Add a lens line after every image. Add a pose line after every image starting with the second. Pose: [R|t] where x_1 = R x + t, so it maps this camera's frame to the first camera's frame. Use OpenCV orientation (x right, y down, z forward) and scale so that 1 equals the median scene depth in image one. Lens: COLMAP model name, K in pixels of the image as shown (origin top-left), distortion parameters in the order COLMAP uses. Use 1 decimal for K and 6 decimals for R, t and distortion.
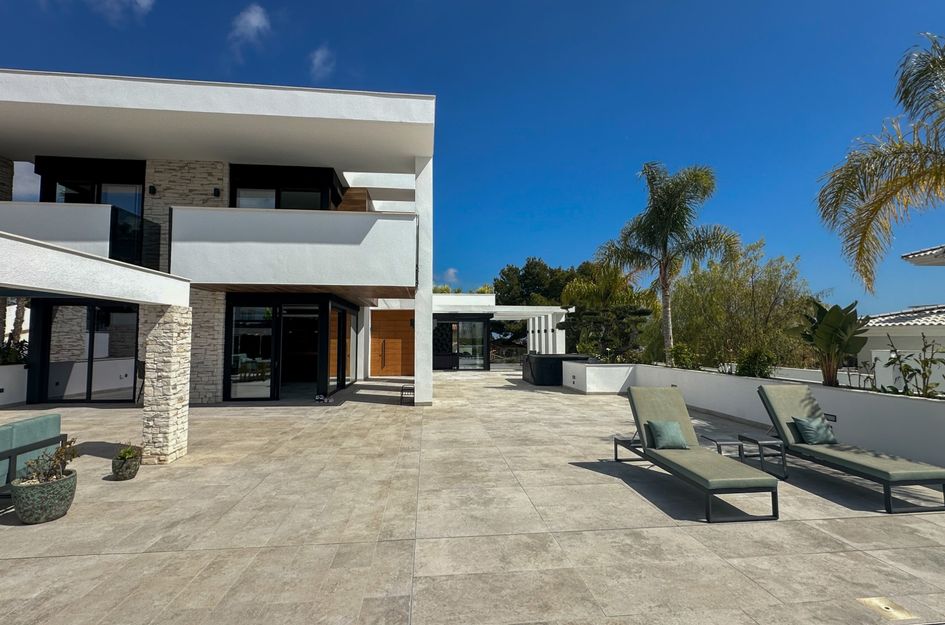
lens RADIAL K [[442.4, 0, 473.8], [0, 442.4, 310.2], [0, 0, 1]] dist [-0.000994, 0.000119]
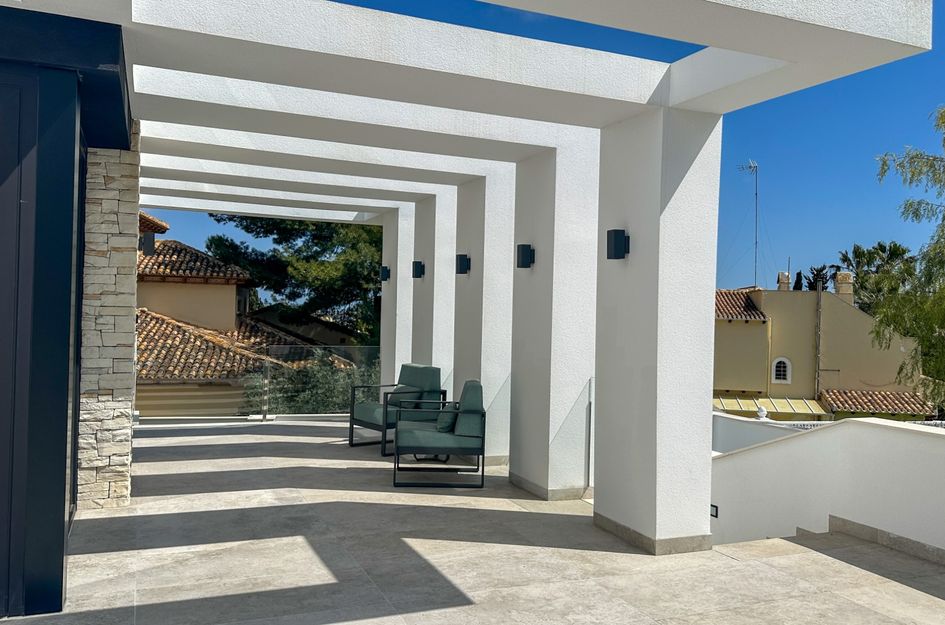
lens RADIAL K [[774.9, 0, 478.3], [0, 774.9, 306.0], [0, 0, 1]] dist [0.106870, -0.164851]
pose [[0.956039, 0.029817, 0.291720, 0.134564], [-0.047234, 0.997485, 0.052844, 0.105025], [-0.289411, -0.064300, 0.955043, 1.518696]]
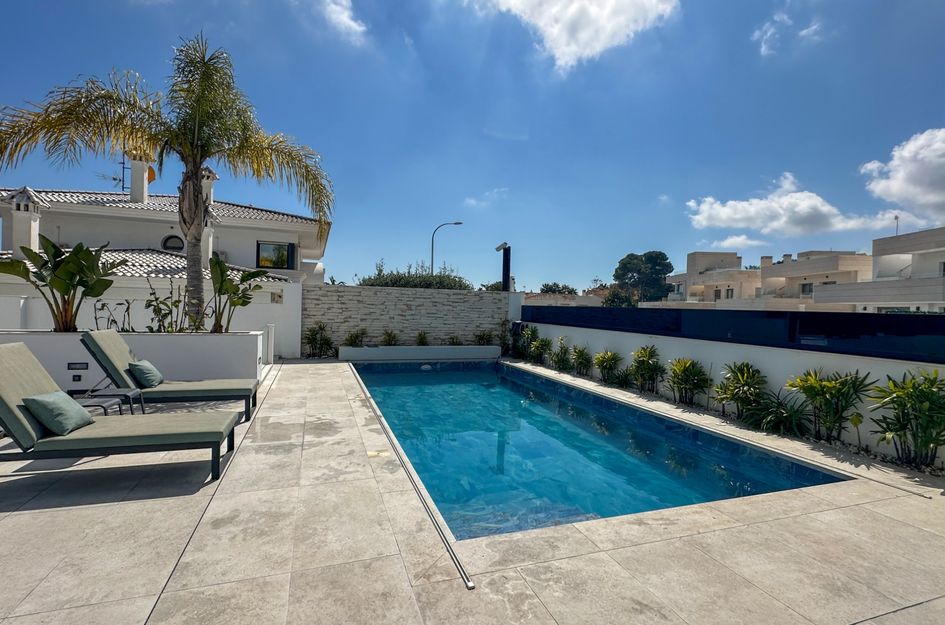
lens RADIAL K [[442.4, 0, 476.0], [0, 442.4, 311.6], [0, 0, 1]] dist [-0.000994, 0.000119]
pose [[-0.236771, -0.018211, 0.971395, -0.155586], [-0.089591, 0.995974, -0.003166, 0.036755], [-0.967426, -0.087777, -0.237449, 0.260663]]
